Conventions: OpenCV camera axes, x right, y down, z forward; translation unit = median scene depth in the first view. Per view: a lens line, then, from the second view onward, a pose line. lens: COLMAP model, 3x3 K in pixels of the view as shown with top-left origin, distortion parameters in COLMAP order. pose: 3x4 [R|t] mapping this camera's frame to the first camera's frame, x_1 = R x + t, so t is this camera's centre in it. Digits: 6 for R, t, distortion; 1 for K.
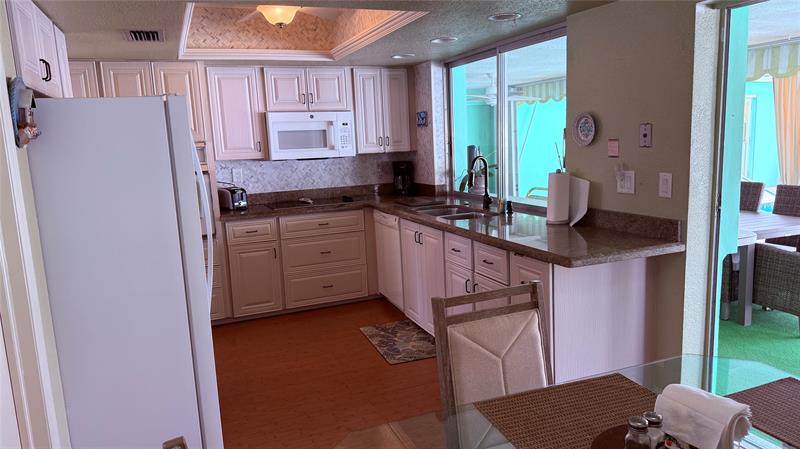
lens RADIAL K [[560.2, 0, 402.6], [0, 560.2, 230.0], [0, 0, 1]] dist [0.097237, -0.128411]
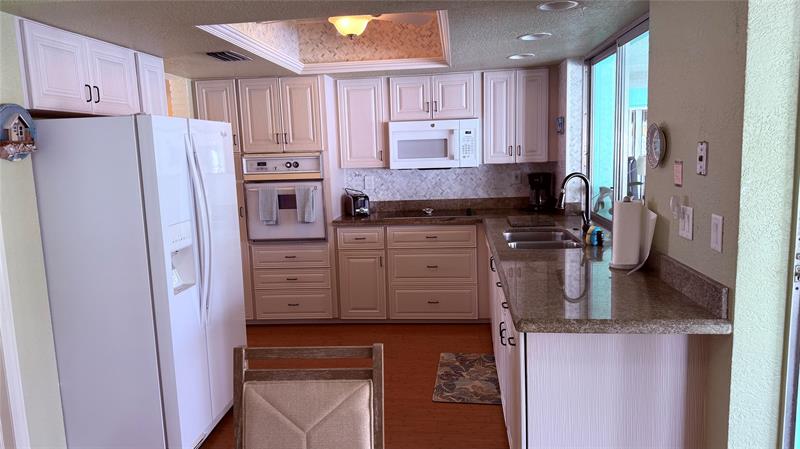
lens RADIAL K [[560.2, 0, 393.3], [0, 560.2, 225.6], [0, 0, 1]] dist [0.097237, -0.128411]
pose [[0.878418, 0.078661, -0.471375, 0.256024], [-0.083263, 0.996466, 0.011125, -0.036096], [0.470584, 0.029476, 0.881862, 0.128052]]
